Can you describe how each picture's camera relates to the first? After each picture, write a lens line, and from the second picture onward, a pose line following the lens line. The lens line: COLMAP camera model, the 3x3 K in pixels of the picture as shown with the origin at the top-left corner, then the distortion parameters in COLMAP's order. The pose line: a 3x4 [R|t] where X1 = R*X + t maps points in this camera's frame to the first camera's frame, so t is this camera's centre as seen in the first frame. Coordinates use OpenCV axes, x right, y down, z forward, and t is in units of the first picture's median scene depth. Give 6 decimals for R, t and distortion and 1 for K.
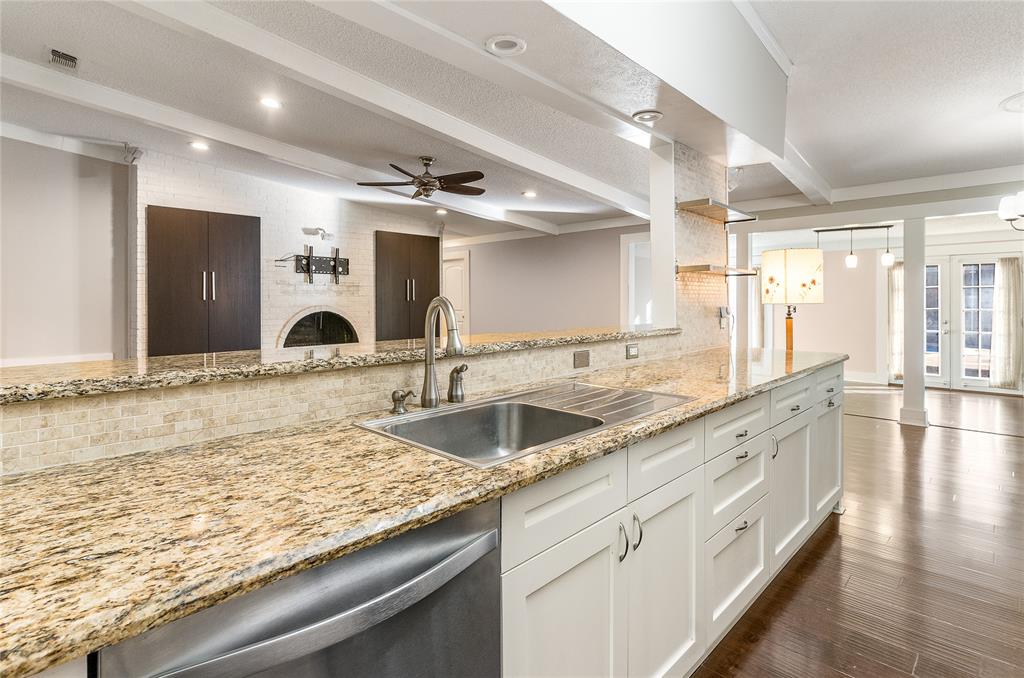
lens RADIAL K [[510.7, 0, 511.8], [0, 510.7, 319.4], [0, 0, 1]] dist [-0.001502, -0.000387]
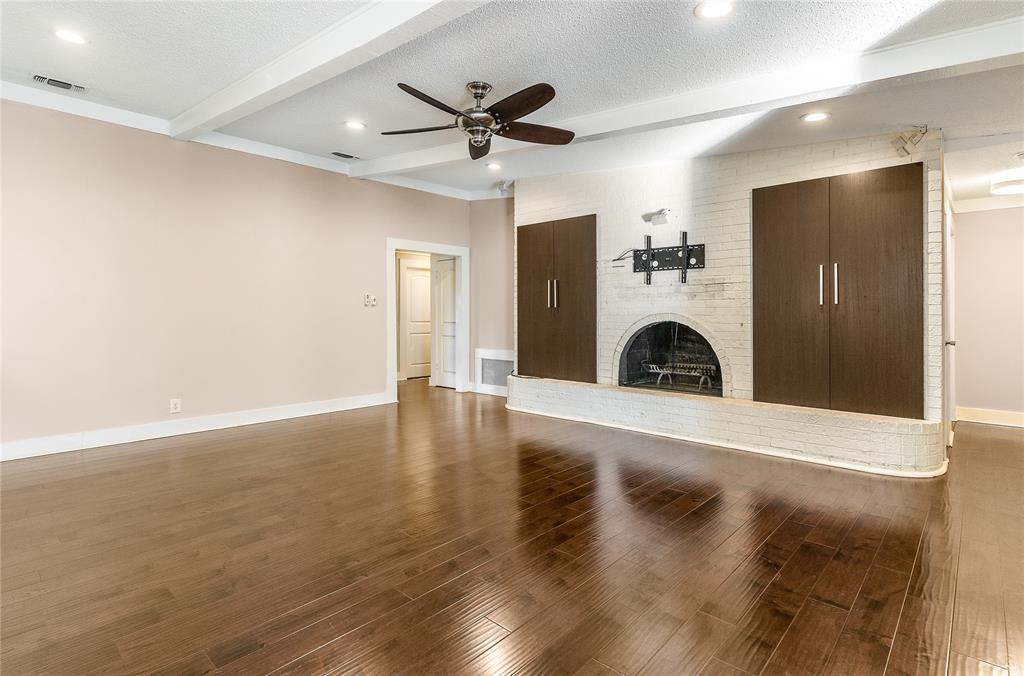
lens RADIAL K [[504.0, 0, 508.1], [0, 504.0, 316.6], [0, 0, 1]] dist [-0.001914, -0.000346]
pose [[0.019613, 0.007356, -0.999781, 0.383694], [-0.032917, 0.999436, 0.006708, -0.022028], [0.999266, 0.032778, 0.019844, 0.834732]]
